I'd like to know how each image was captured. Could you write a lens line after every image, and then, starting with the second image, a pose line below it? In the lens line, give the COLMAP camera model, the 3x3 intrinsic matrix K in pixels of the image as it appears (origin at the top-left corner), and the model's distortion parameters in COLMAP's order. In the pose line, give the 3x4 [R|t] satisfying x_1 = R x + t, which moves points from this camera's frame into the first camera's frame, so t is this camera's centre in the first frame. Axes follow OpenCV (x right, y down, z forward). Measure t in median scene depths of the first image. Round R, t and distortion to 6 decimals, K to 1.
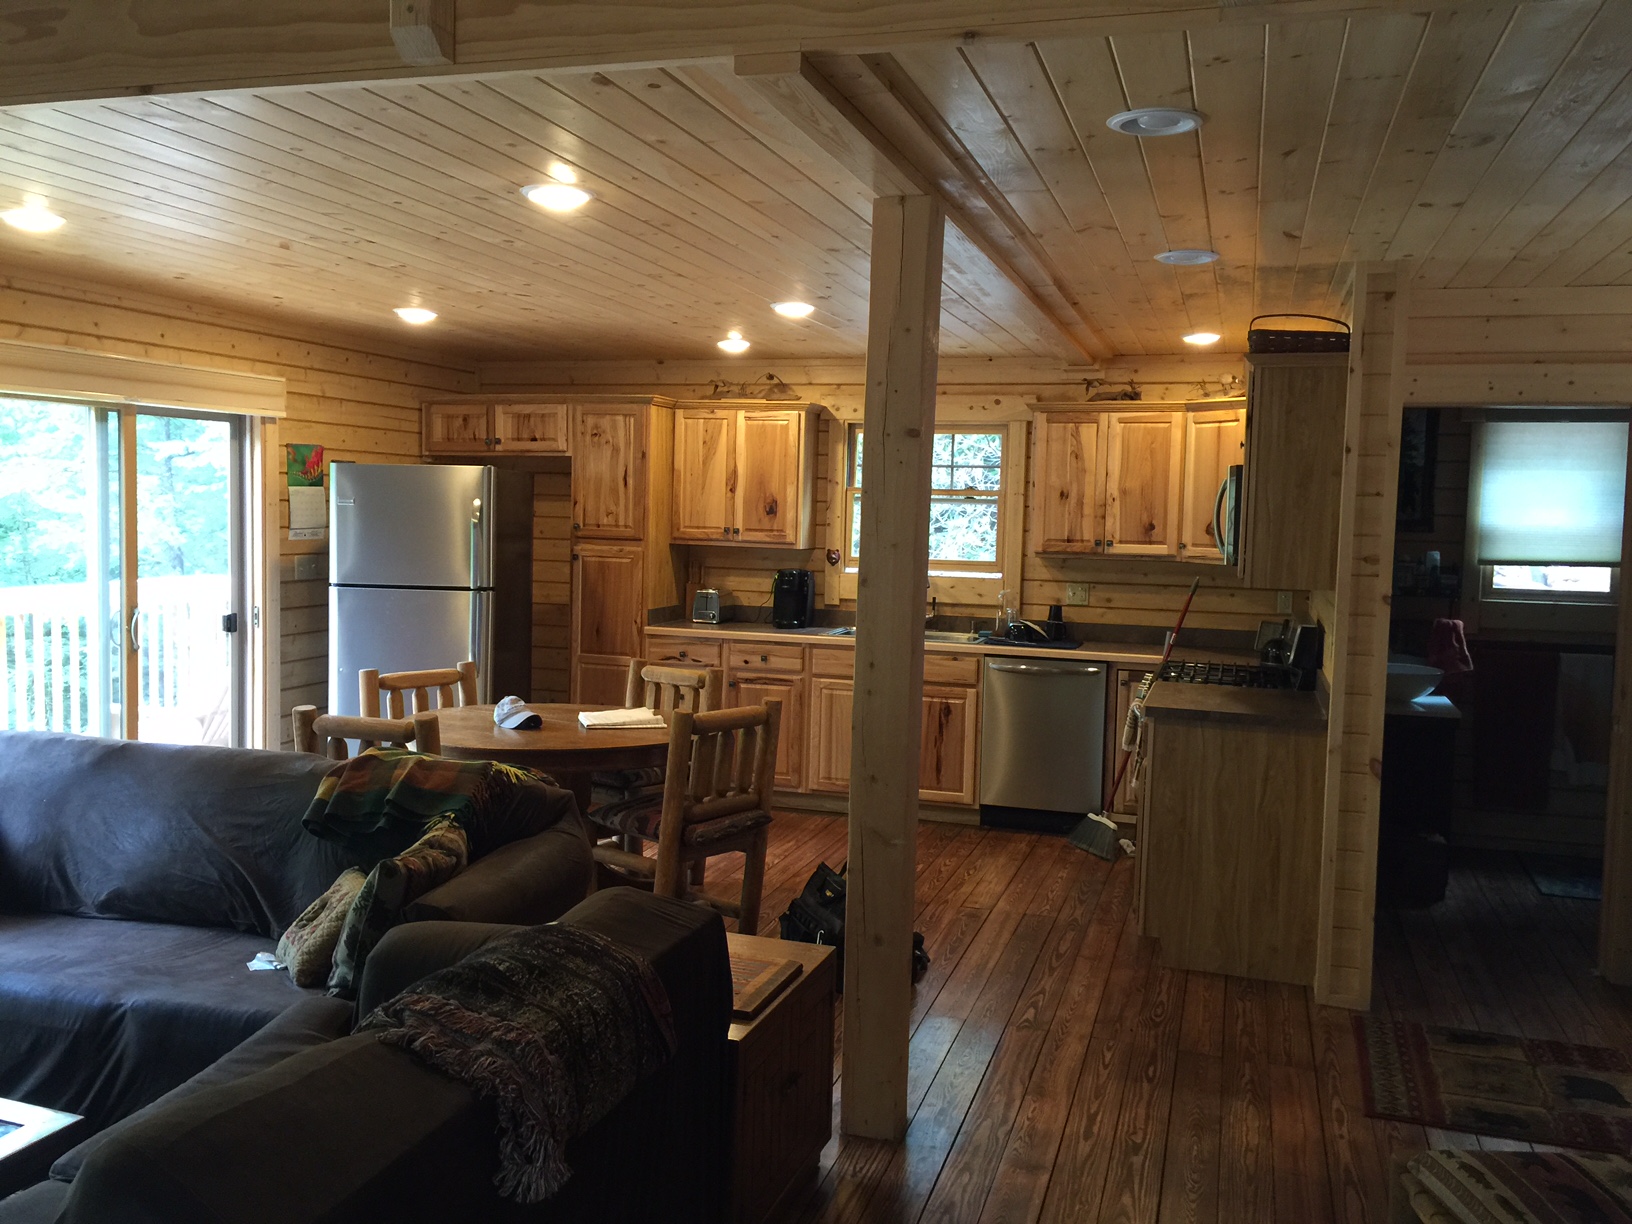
lens RADIAL K [[1415.4, 0, 816.0], [0, 1415.4, 612.0], [0, 0, 1]] dist [0.064802, -0.004486]
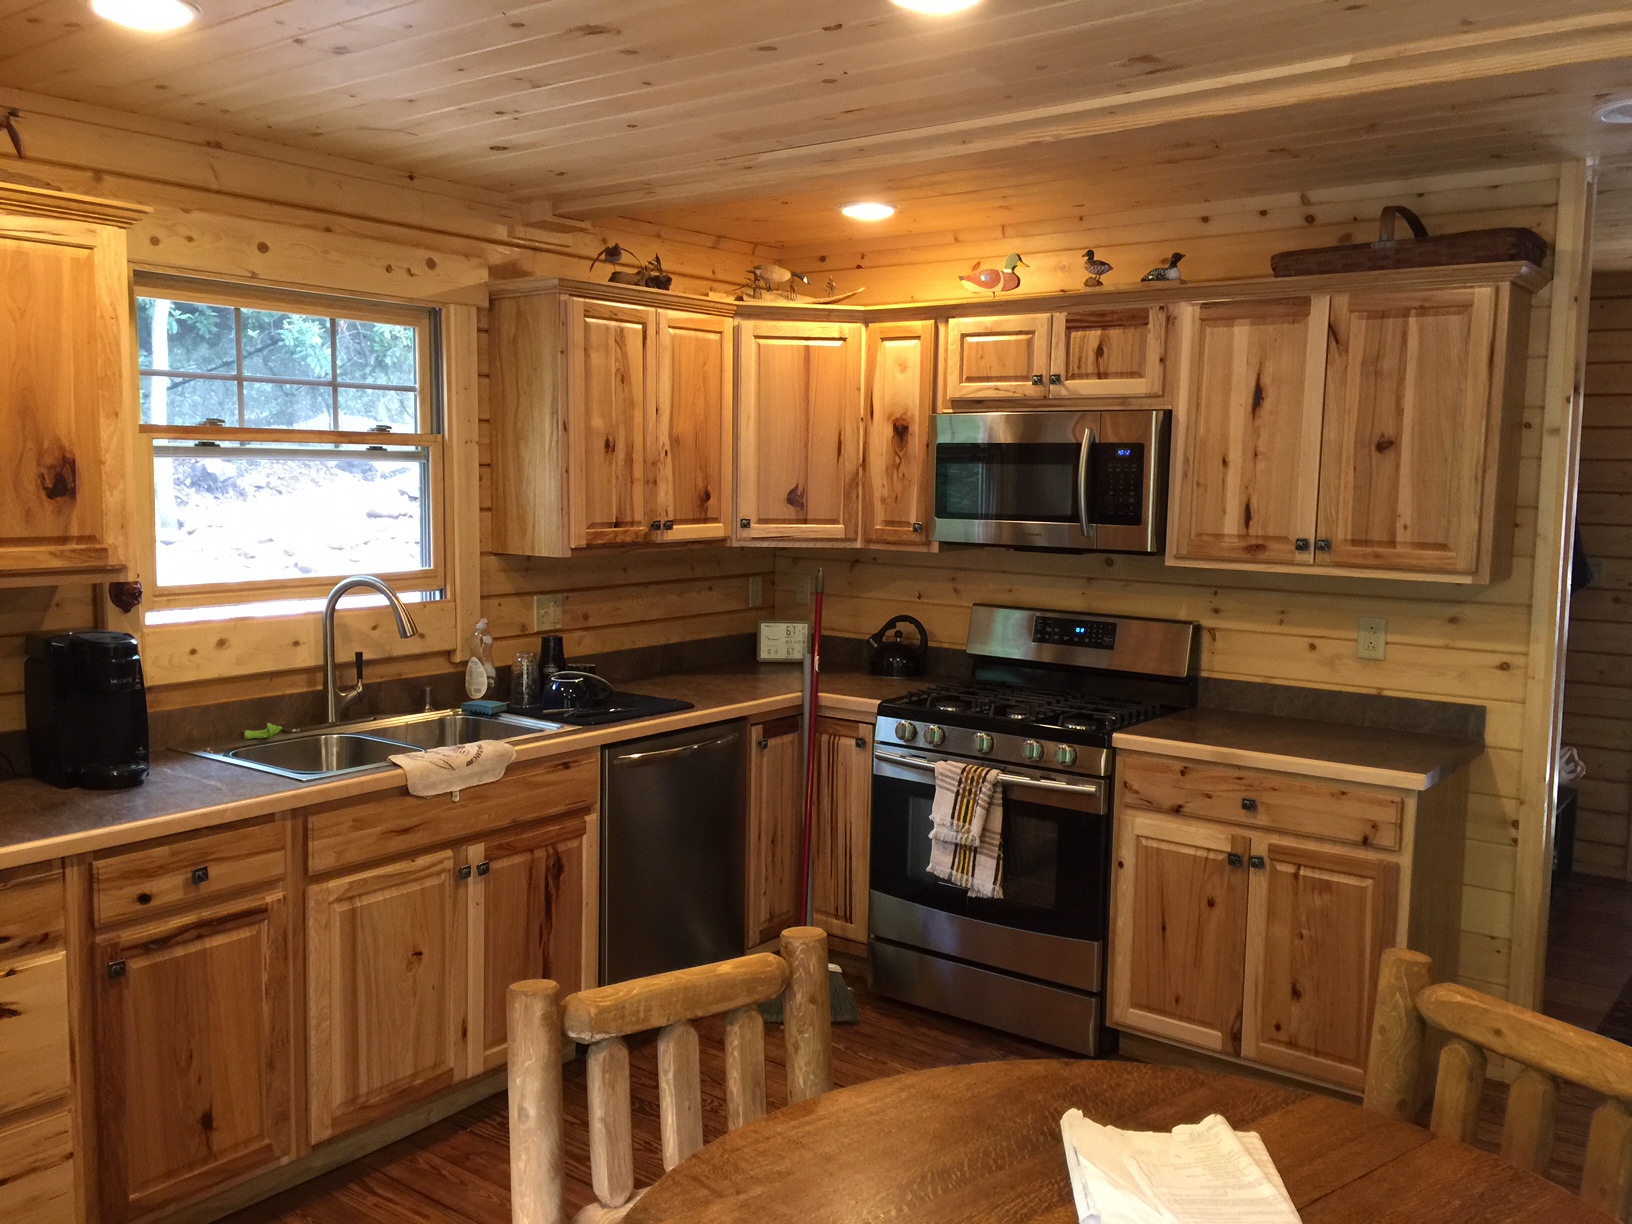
lens RADIAL K [[1415.4, 0, 816.0], [0, 1415.4, 612.0], [0, 0, 1]] dist [0.064802, -0.004486]
pose [[0.341960, -0.117219, 0.932375, -0.341590], [0.063511, 0.992804, 0.101522, -0.068439], [-0.937566, 0.024500, 0.346944, 0.721160]]
